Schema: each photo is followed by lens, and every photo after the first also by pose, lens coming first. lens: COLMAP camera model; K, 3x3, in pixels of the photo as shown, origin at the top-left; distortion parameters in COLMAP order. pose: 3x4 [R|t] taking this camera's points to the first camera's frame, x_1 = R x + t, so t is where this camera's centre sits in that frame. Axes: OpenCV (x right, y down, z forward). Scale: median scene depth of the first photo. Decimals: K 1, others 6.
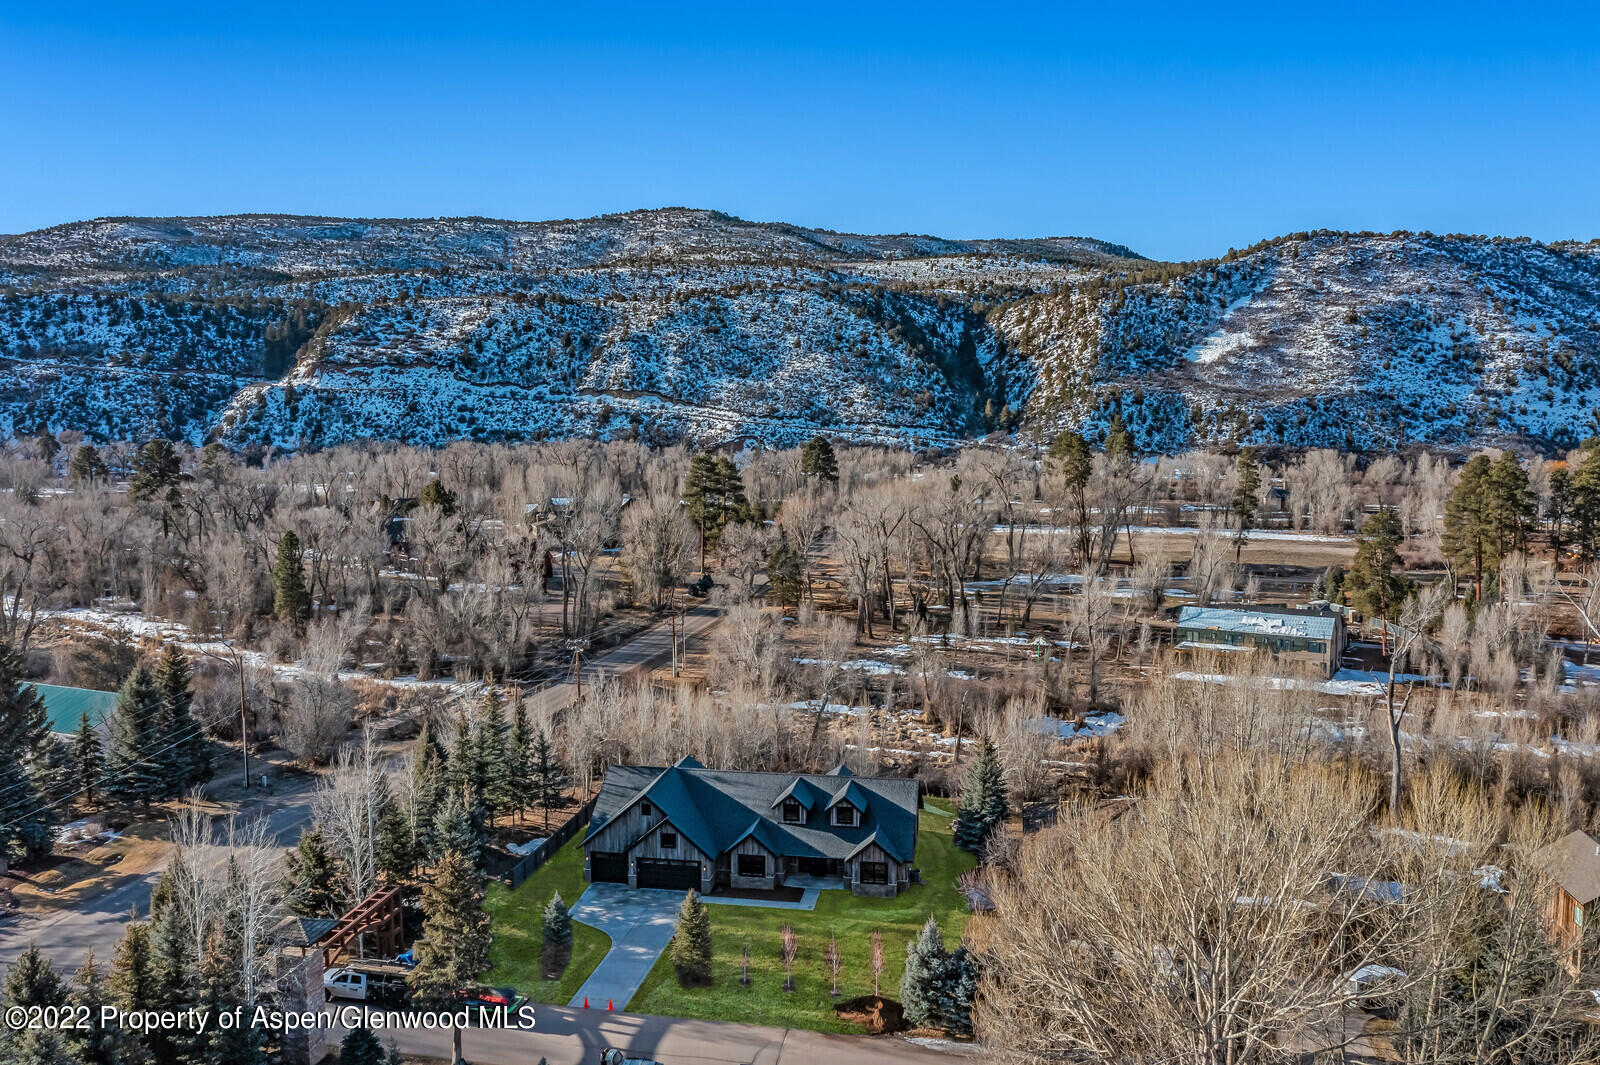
lens RADIAL K [[1273.6, 0, 800.5], [0, 1273.6, 535.1], [0, 0, 1]] dist [-0.006913, 0.000871]
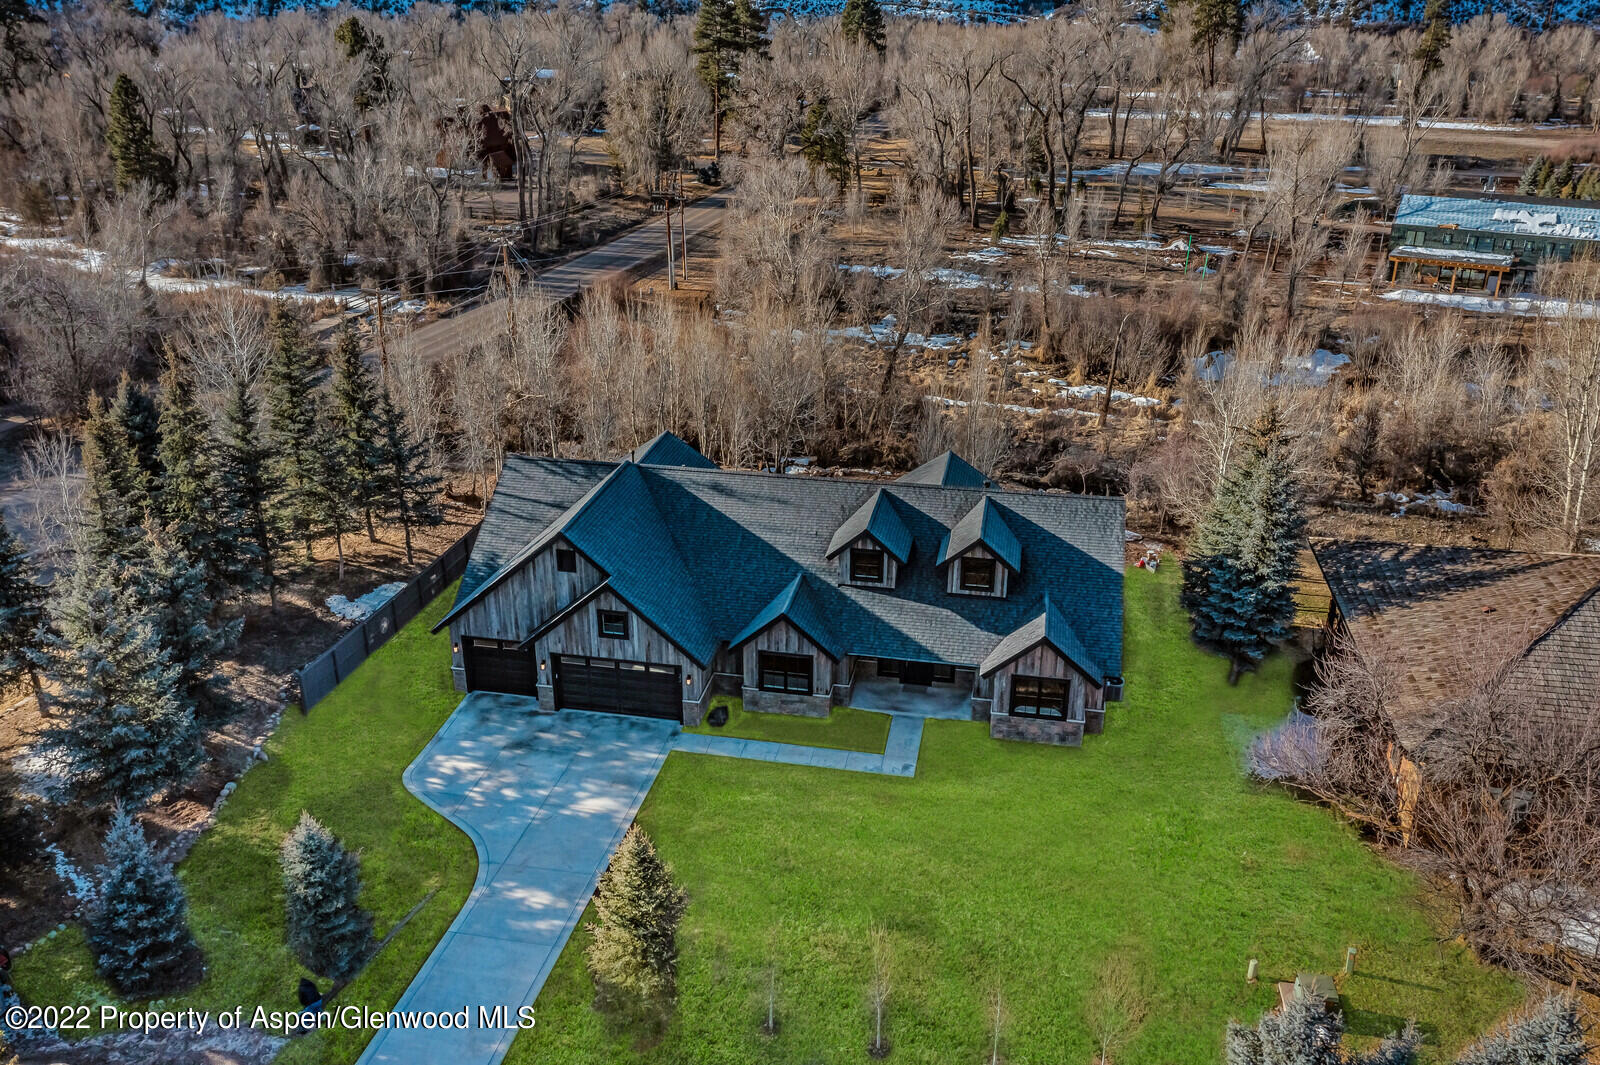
lens RADIAL K [[1273.6, 0, 800.3], [0, 1273.6, 536.1], [0, 0, 1]] dist [-0.006913, 0.000871]
pose [[0.999734, 0.013182, -0.018920, -0.014887], [-0.007045, 0.955866, 0.293719, 0.040404], [0.021957, -0.293508, 0.955704, 0.338845]]
